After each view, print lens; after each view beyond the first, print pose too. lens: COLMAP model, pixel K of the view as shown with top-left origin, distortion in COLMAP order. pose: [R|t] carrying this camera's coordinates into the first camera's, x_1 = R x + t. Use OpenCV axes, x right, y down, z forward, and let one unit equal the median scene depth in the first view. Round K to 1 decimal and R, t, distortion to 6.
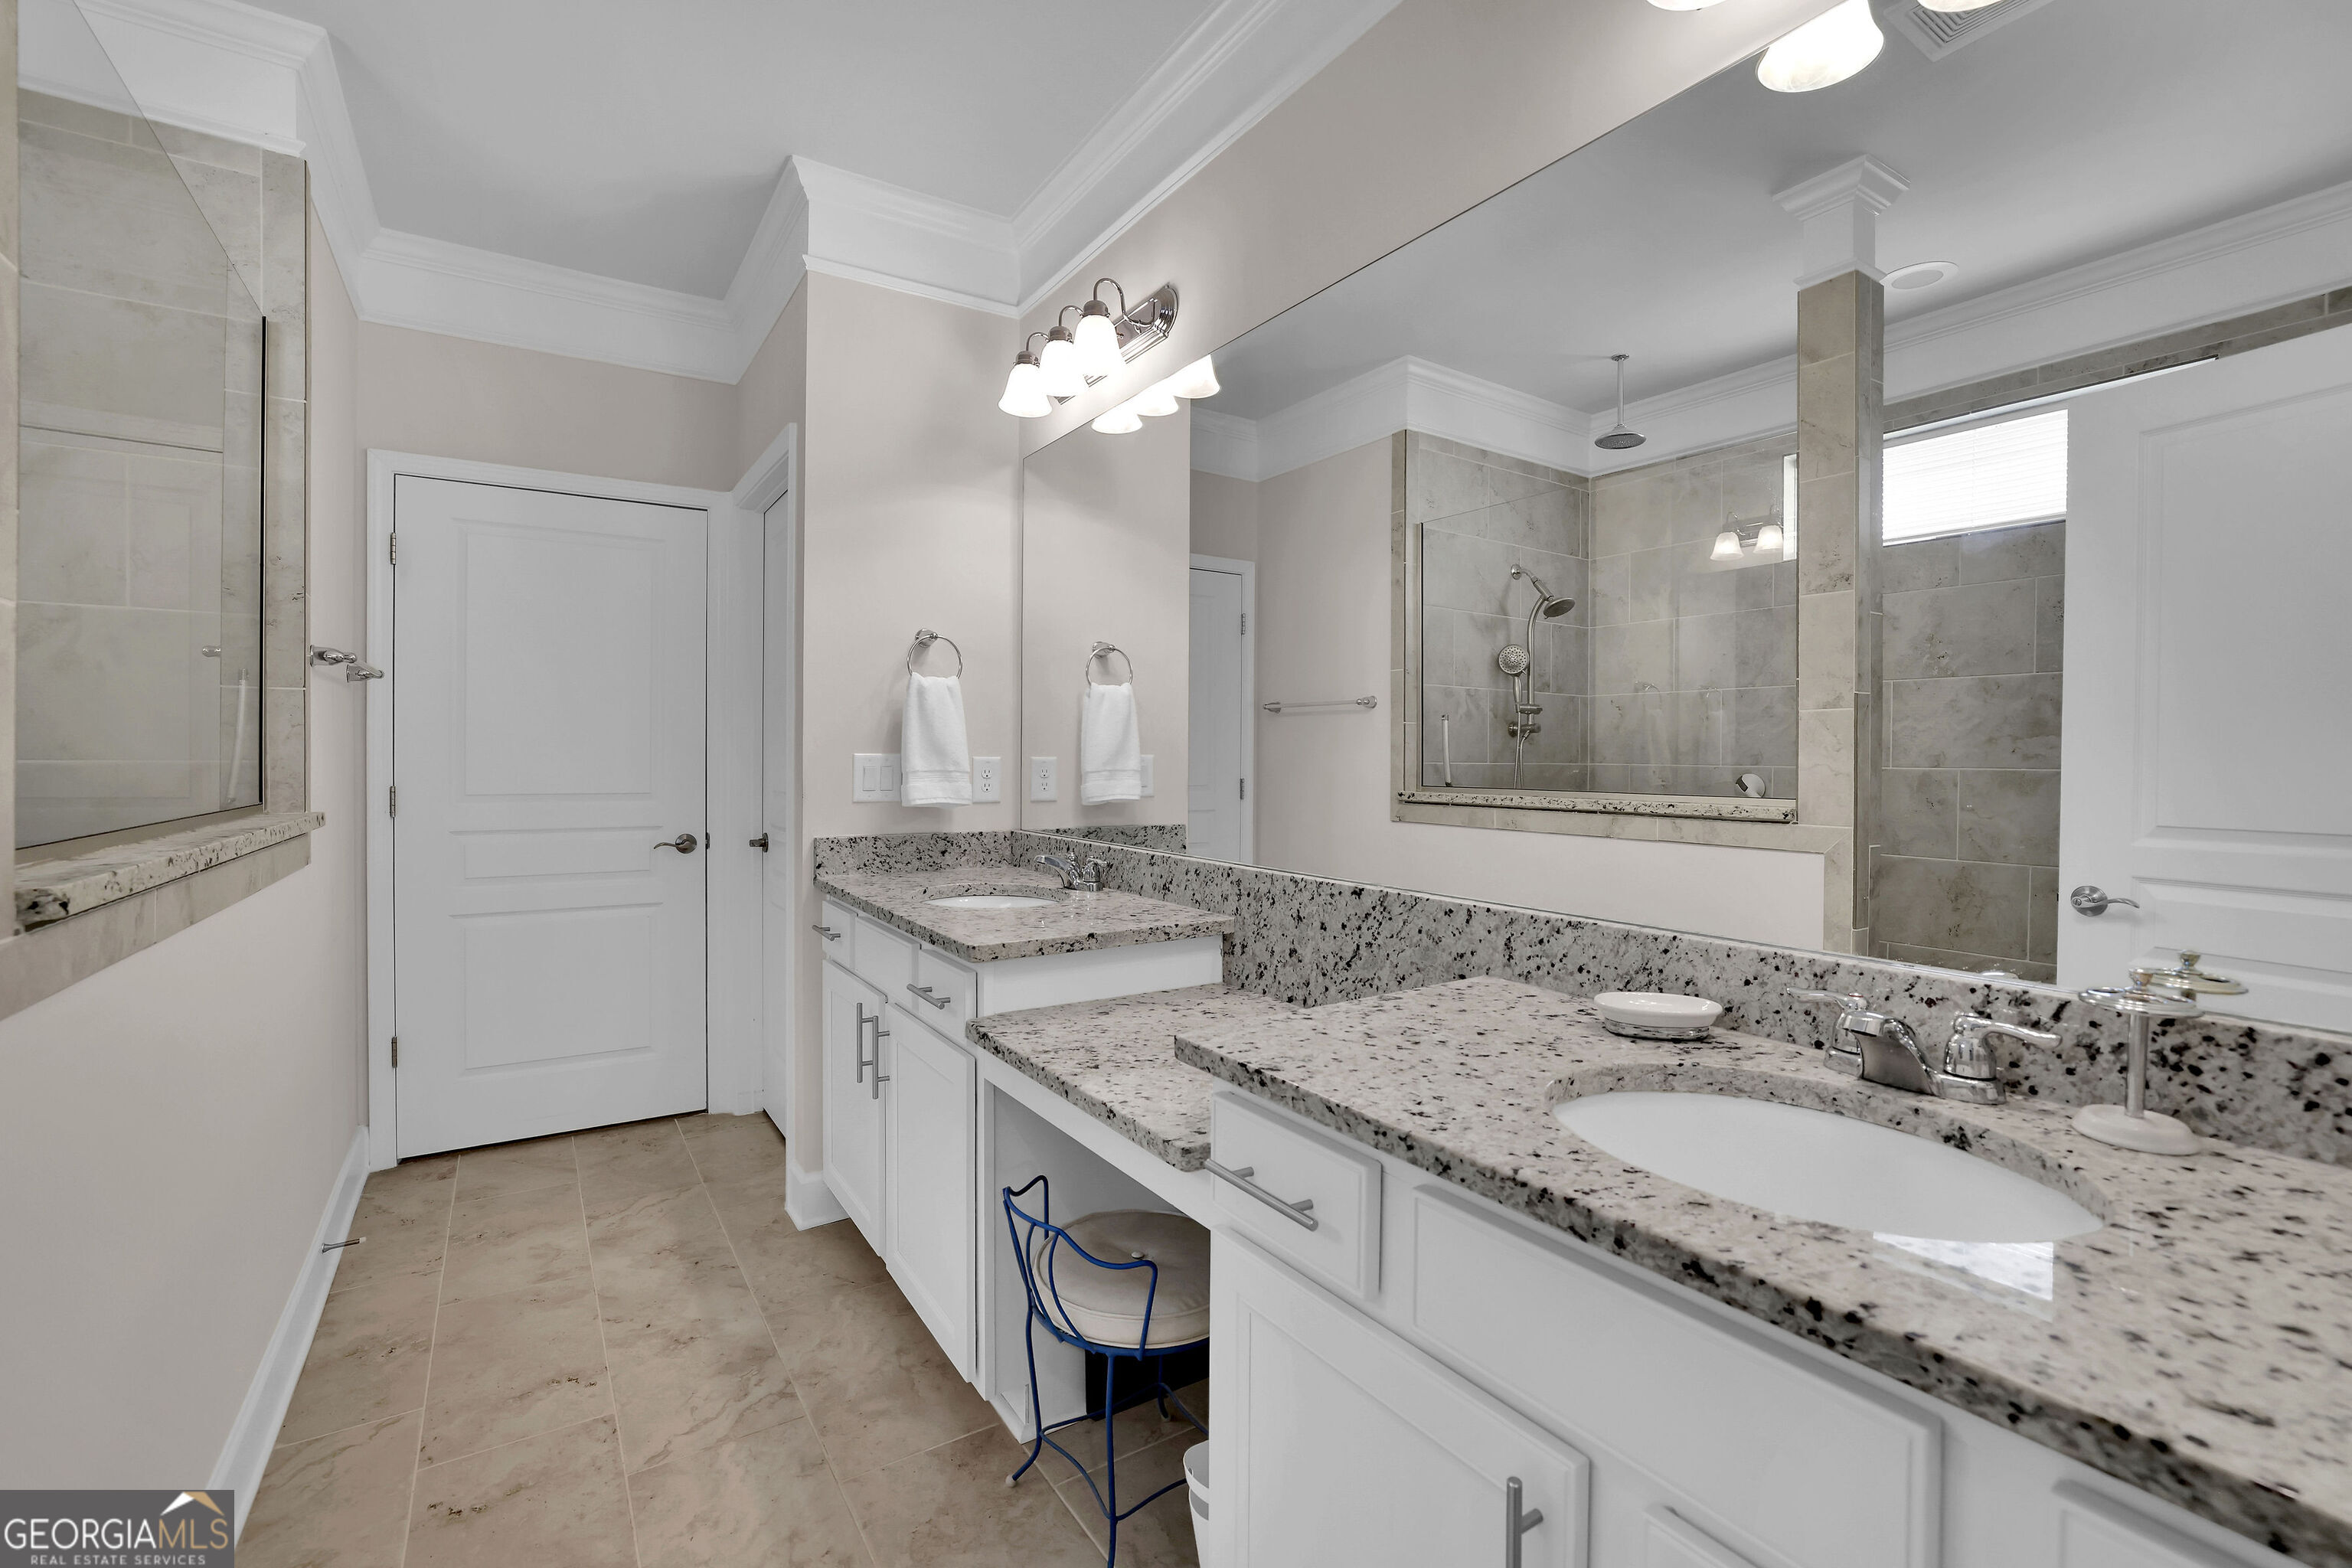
lens RADIAL K [[1019.1, 0, 1176.4], [0, 1019.1, 771.1], [0, 0, 1]] dist [-0.026796, 0.003635]
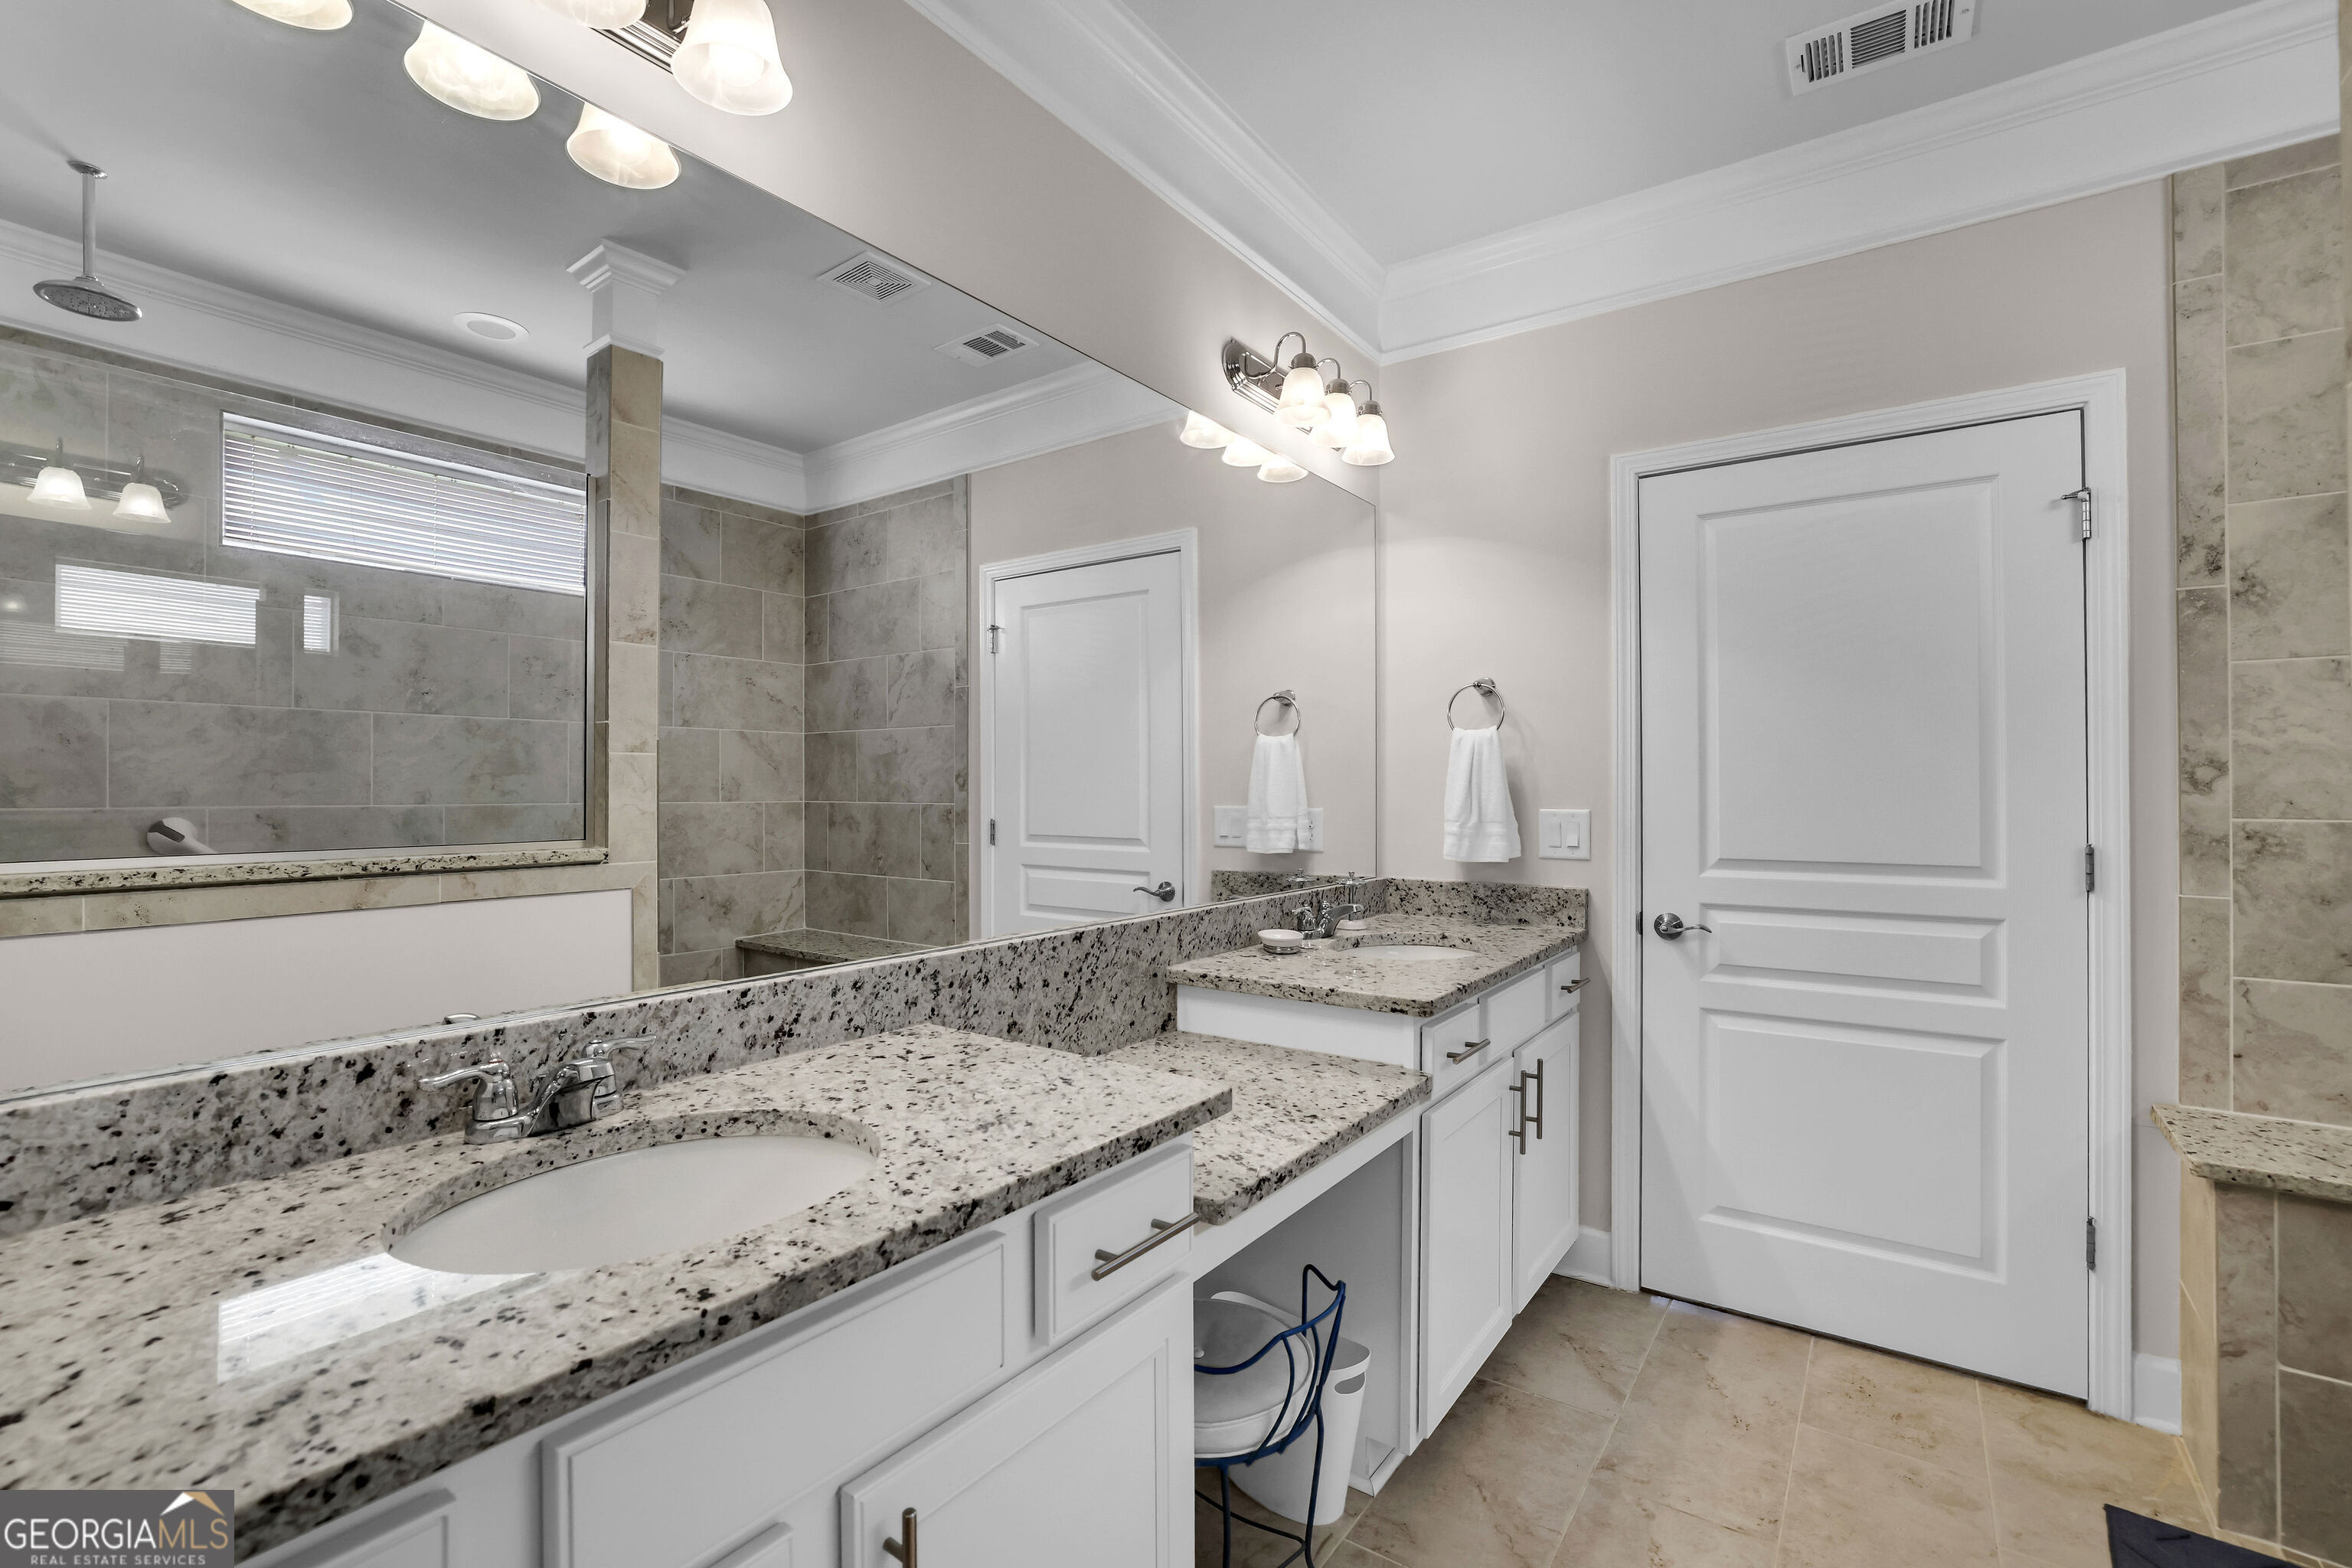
lens RADIAL K [[1019.1, 0, 1187.7], [0, 1019.1, 781.0], [0, 0, 1]] dist [-0.026796, 0.003635]
pose [[-0.365802, -0.001857, 0.930691, -0.580090], [0.008122, 0.999954, 0.005187, -0.033173], [-0.930657, 0.009457, -0.365770, 0.869047]]
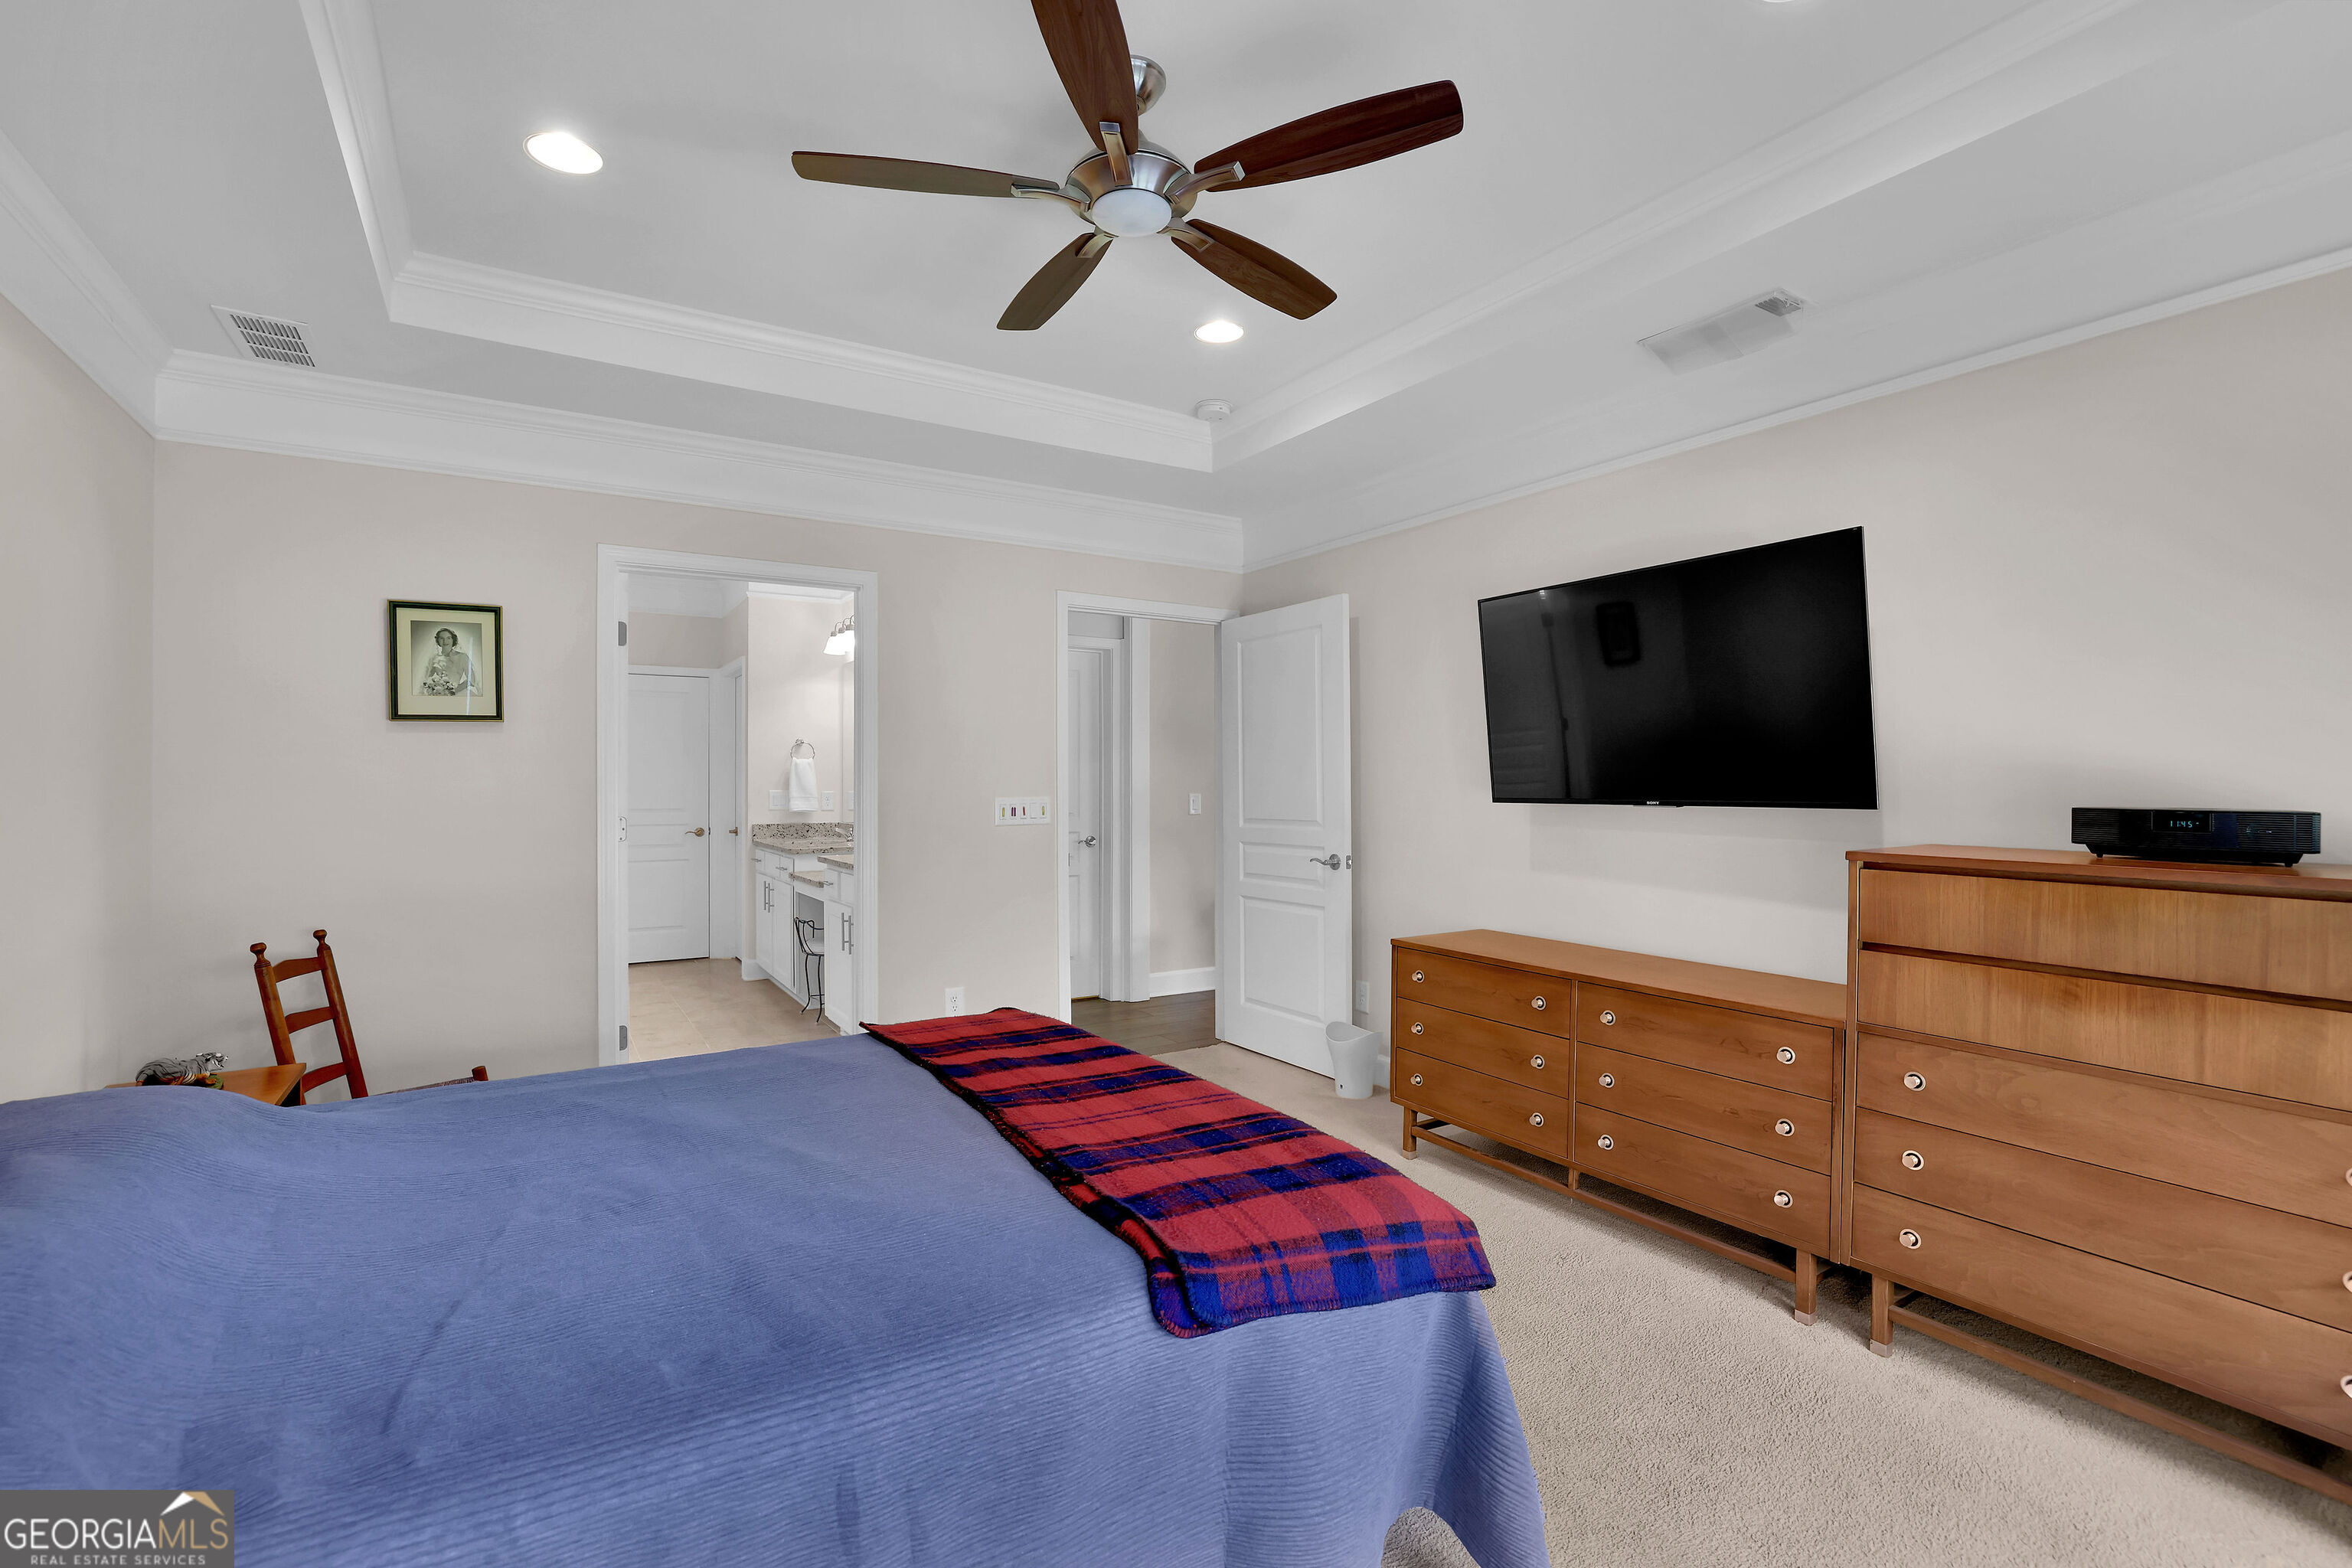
lens RADIAL K [[1019.1, 0, 1159.6], [0, 1019.1, 788.9], [0, 0, 1]] dist [-0.026796, 0.003635]
pose [[0.999889, -0.008459, -0.012297, 0.681846], [0.008306, 0.999888, -0.012439, 0.018435], [0.012401, 0.012335, 0.999847, -1.497472]]
